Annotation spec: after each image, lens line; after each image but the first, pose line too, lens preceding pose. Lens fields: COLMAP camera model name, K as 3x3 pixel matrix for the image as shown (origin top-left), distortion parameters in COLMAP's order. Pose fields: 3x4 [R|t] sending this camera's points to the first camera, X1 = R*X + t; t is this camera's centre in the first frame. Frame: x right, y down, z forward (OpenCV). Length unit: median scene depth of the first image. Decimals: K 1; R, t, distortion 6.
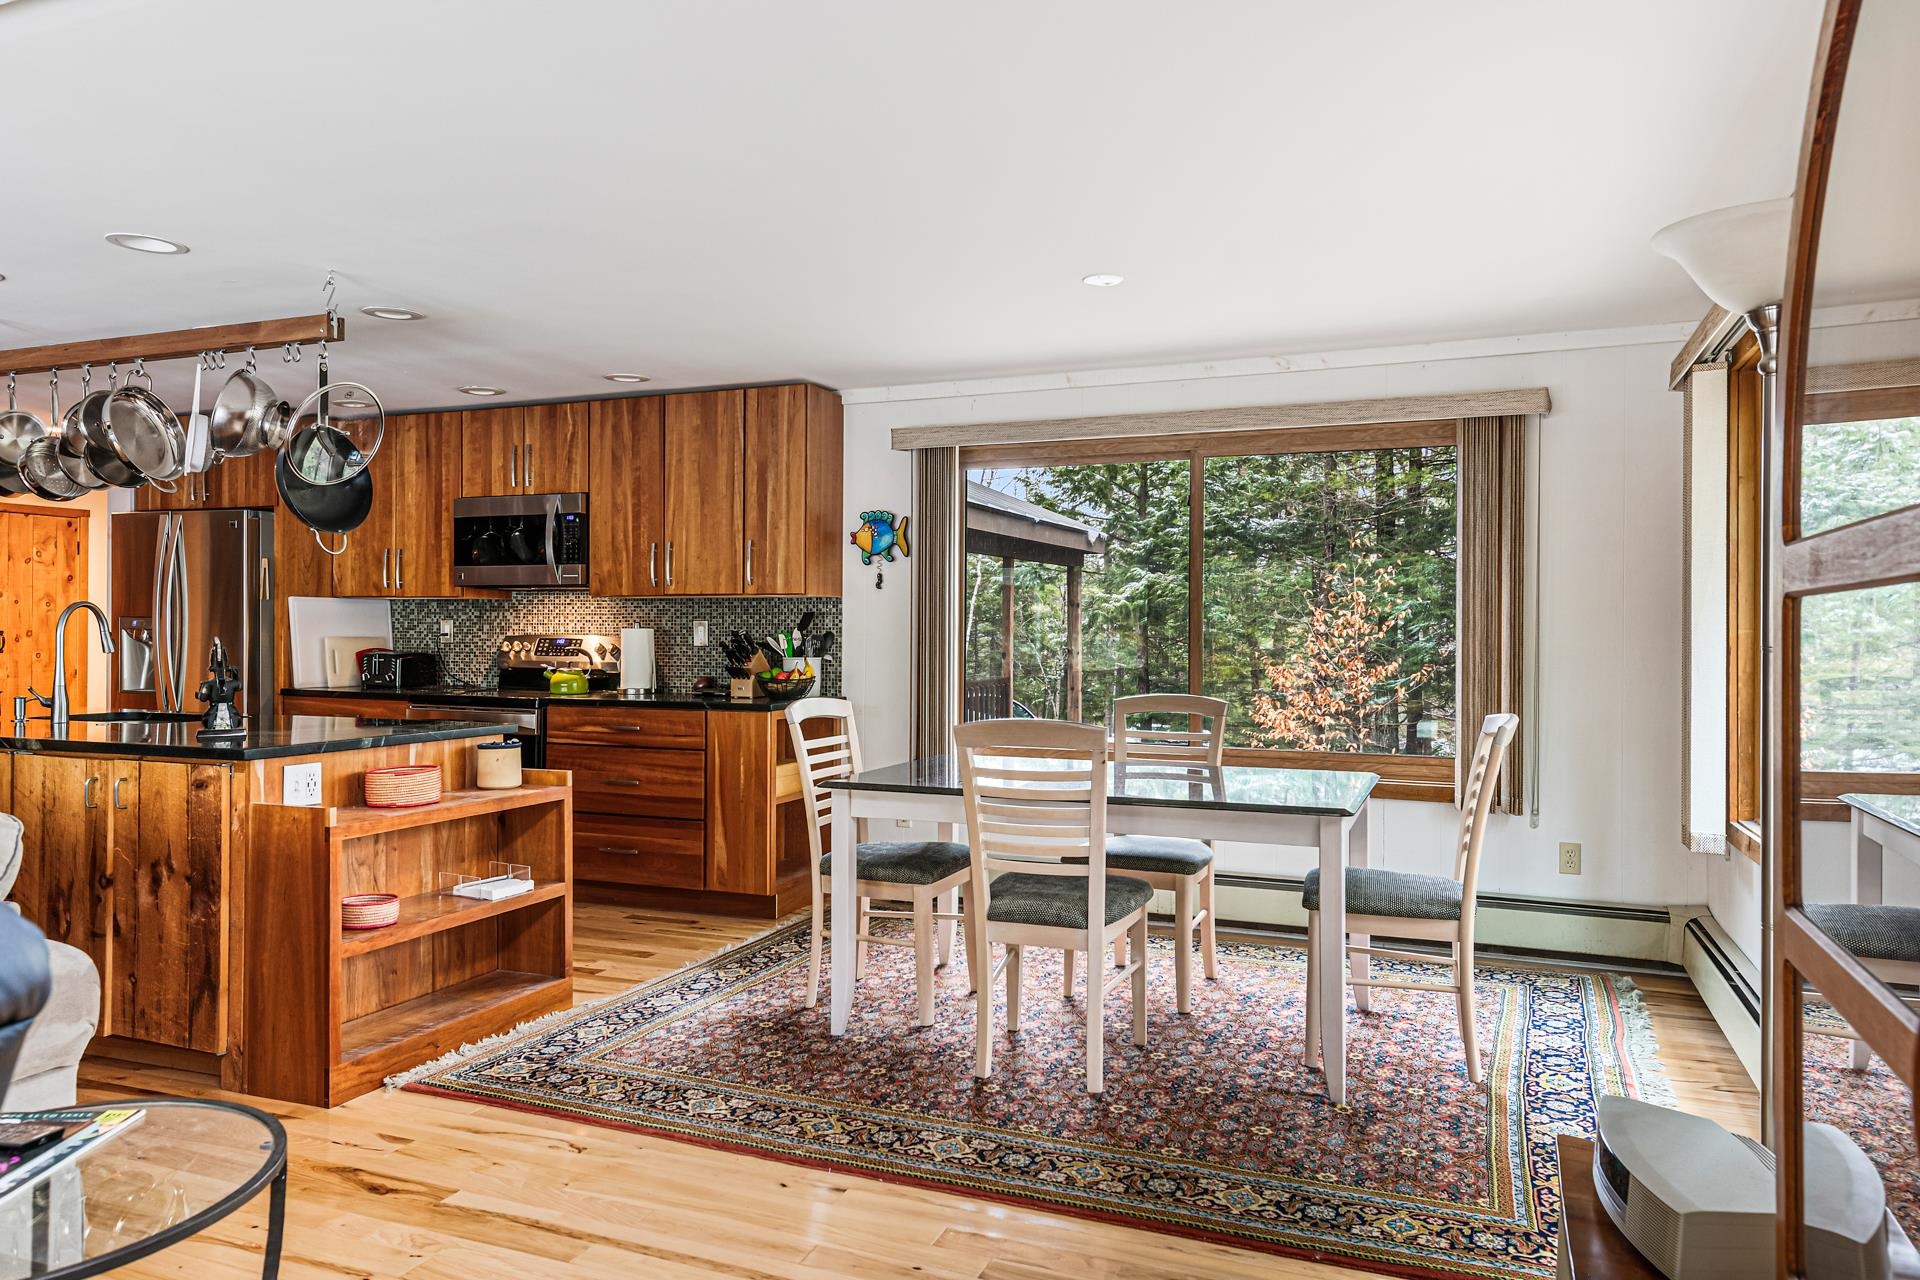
lens RADIAL K [[1261.9, 0, 970.2], [0, 1261.9, 631.1], [0, 0, 1]] dist [0.017885, 0.000679]
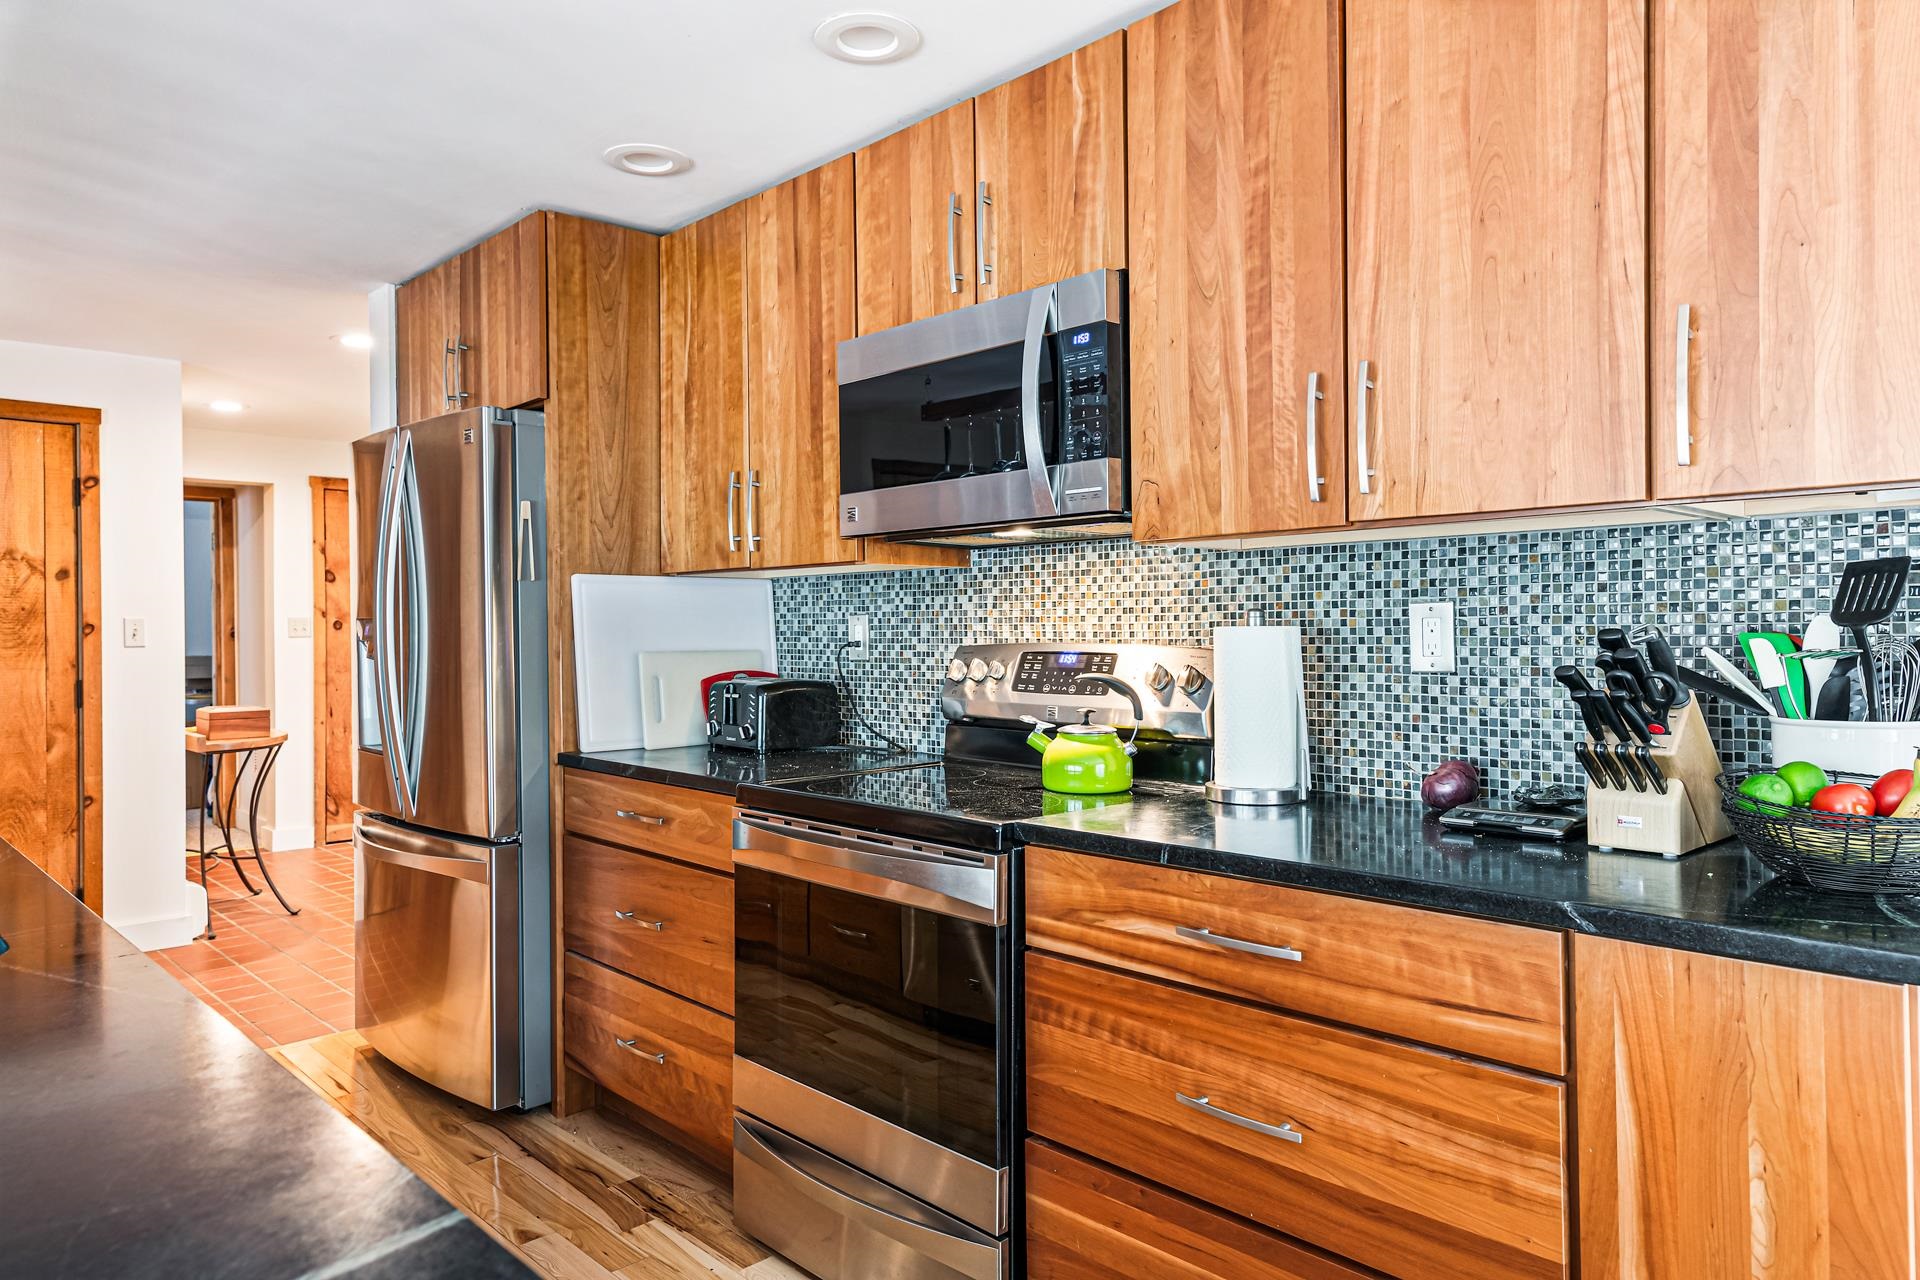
lens RADIAL K [[1240.5, 0, 970.6], [0, 1240.5, 620.5], [0, 0, 1]] dist [0.016148, -0.001428]
pose [[0.914772, -0.016620, -0.403629, -0.197696], [0.013912, 0.999857, -0.009641, -0.001349], [0.403731, 0.003204, 0.914872, 0.646091]]
